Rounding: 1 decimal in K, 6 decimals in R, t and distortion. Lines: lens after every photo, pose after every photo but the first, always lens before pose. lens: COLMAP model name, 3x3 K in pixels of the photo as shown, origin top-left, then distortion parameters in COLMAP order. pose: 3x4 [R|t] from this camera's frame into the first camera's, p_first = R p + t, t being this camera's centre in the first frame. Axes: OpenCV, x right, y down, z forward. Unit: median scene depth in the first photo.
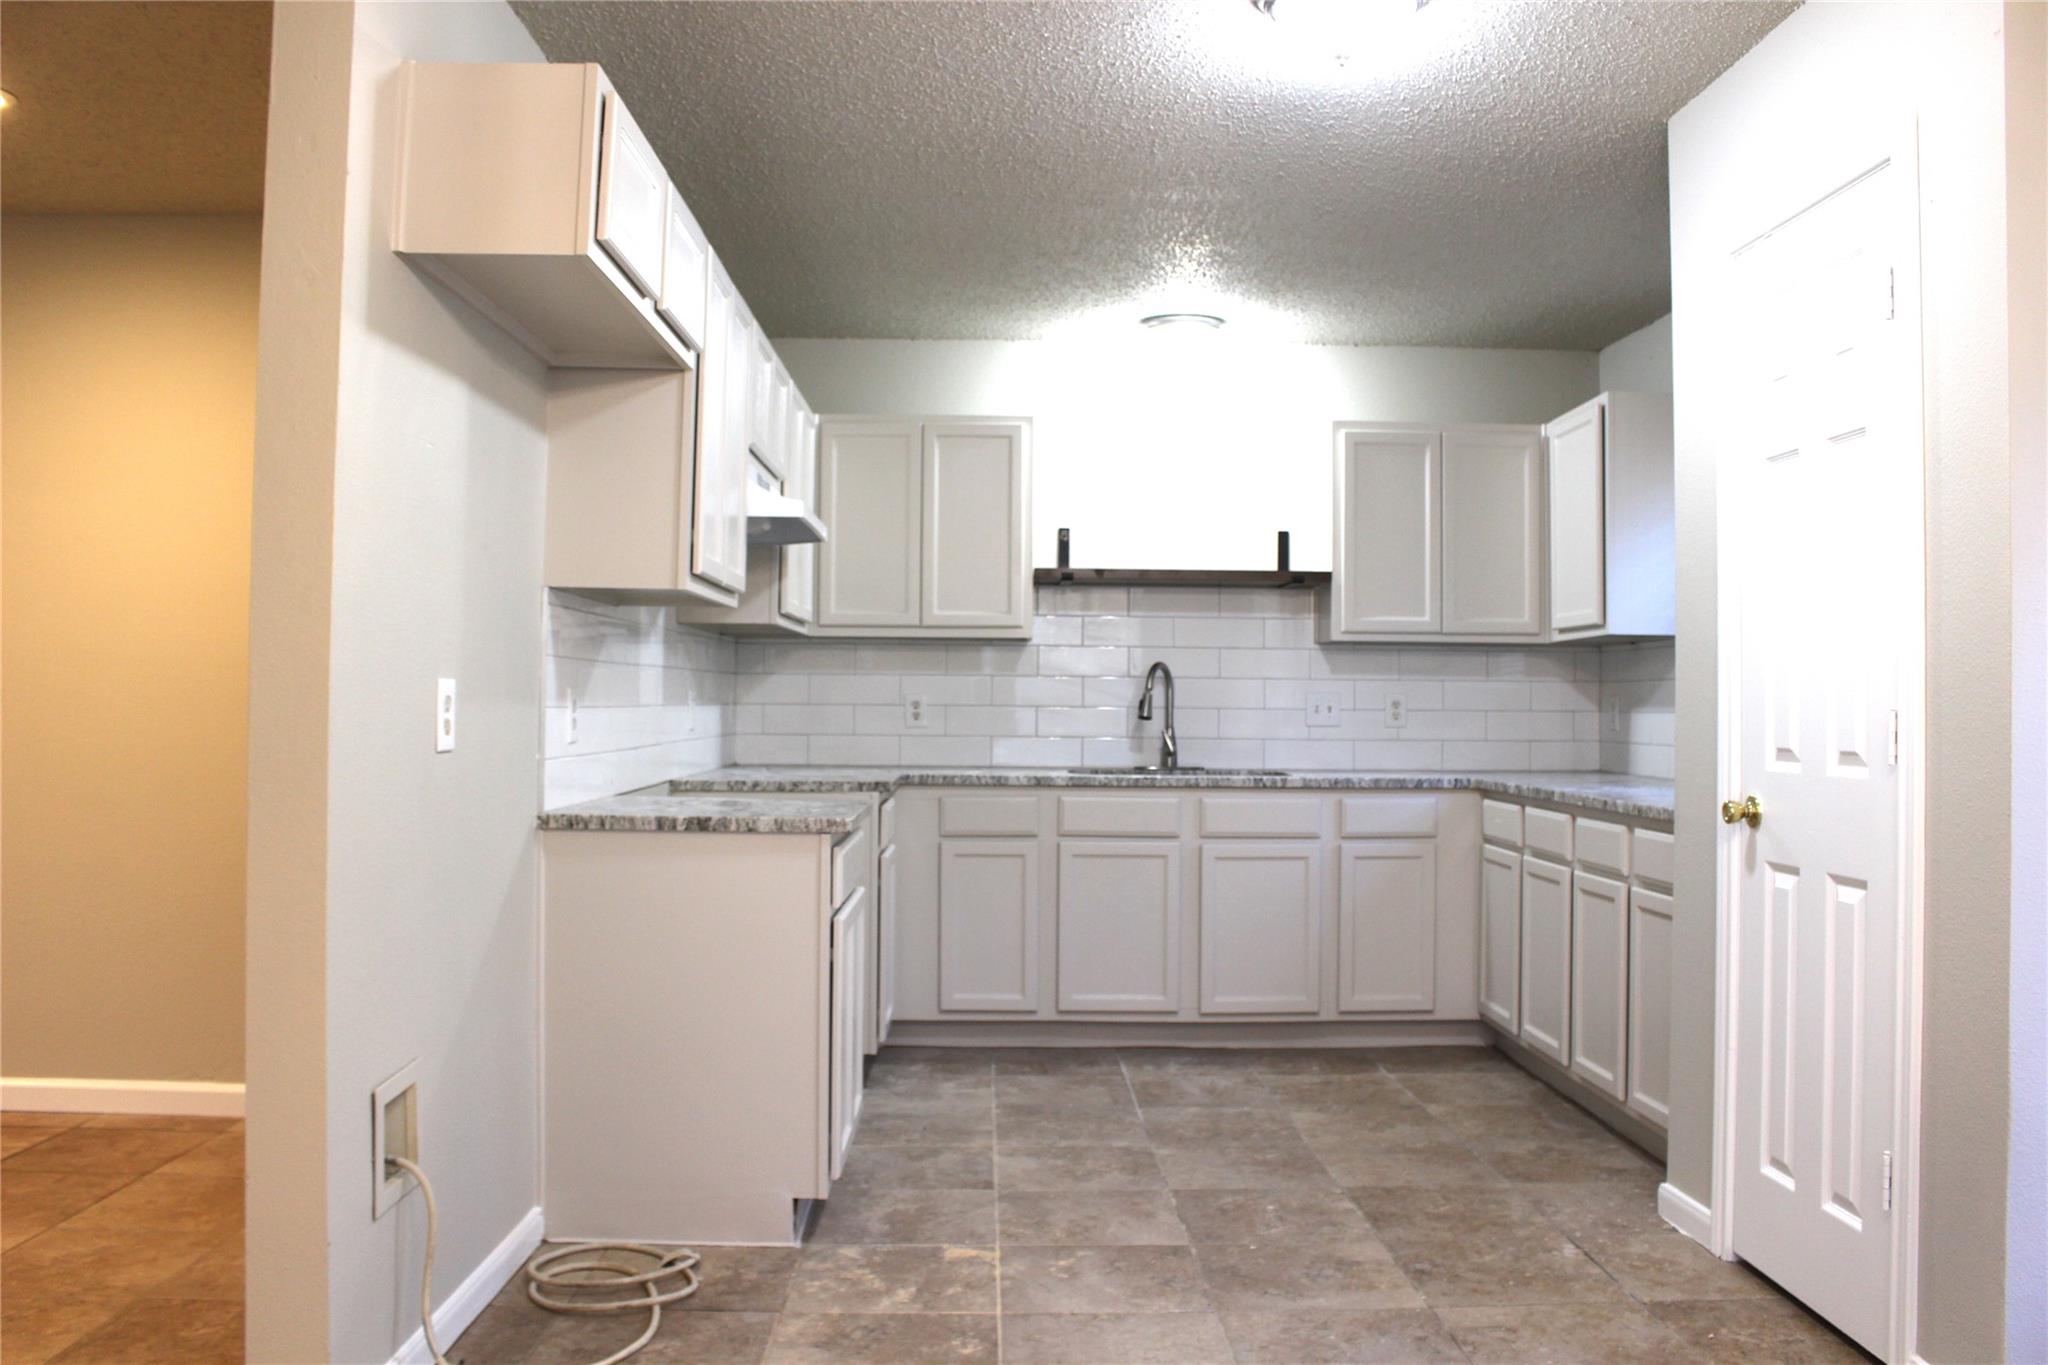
lens RADIAL K [[1696.7, 0, 1024.0], [0, 1696.7, 682.5], [0, 0, 1]] dist [-0.138603, 0.100311]
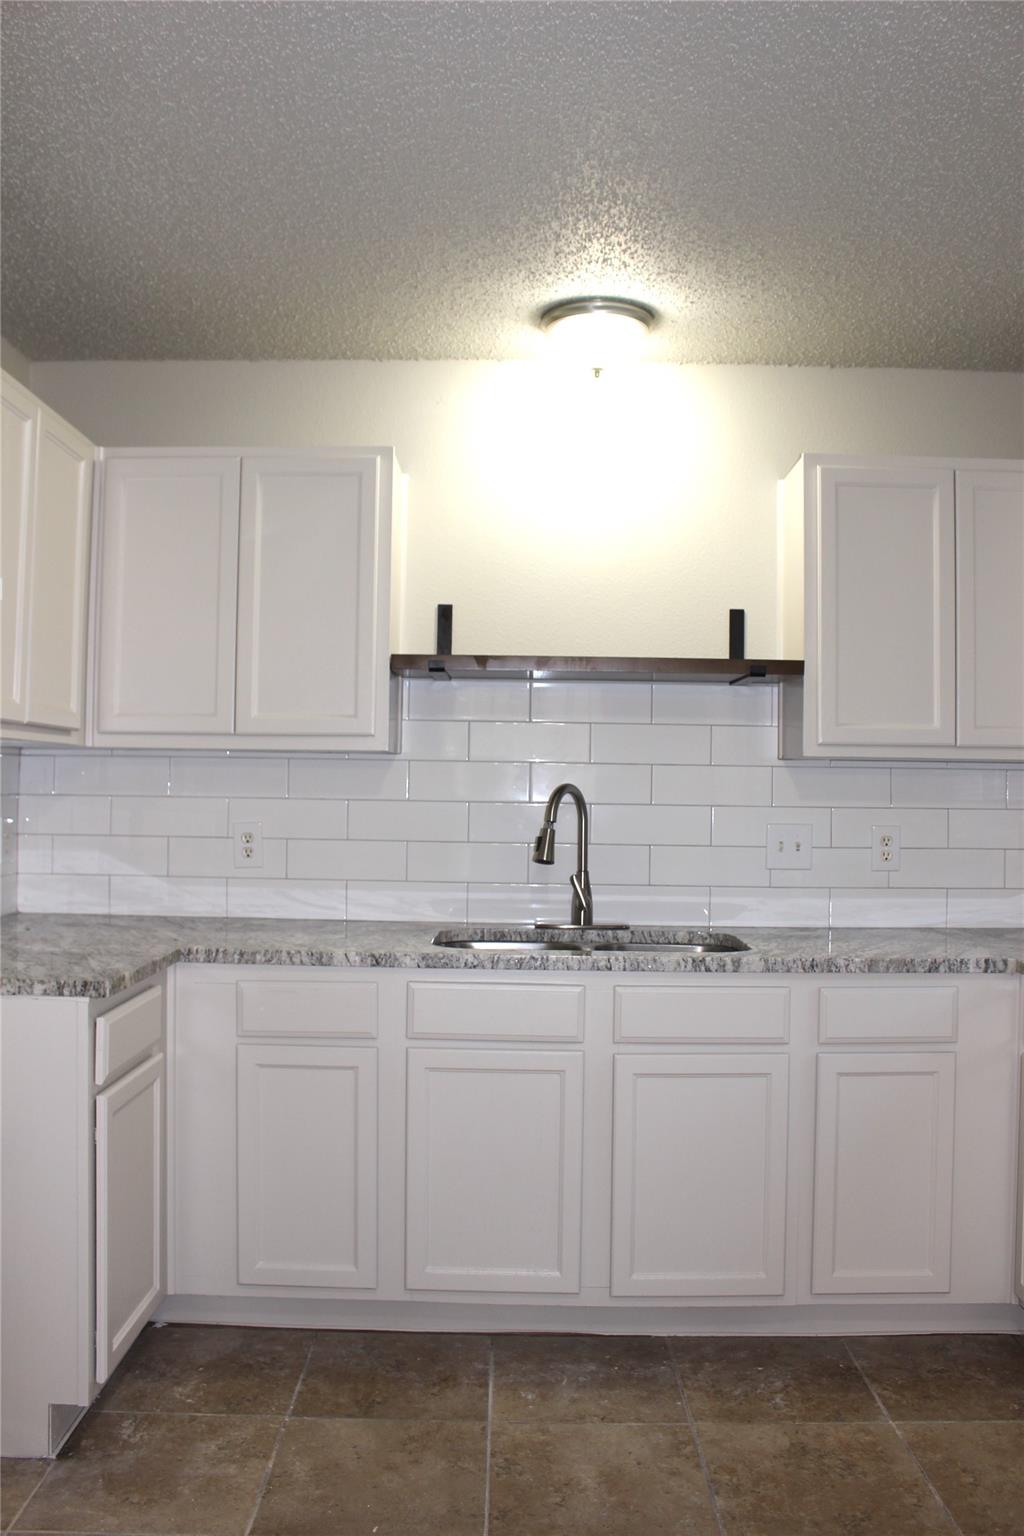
lens RADIAL K [[1272.6, 0, 512.0], [0, 1272.6, 768.0], [0, 0, 1]] dist [-0.138603, 0.100311]
pose [[0.999762, 0.004672, -0.021312, 0.073689], [-0.004826, 0.999962, -0.007210, -0.016207], [0.021277, 0.007311, 0.999747, 0.487892]]
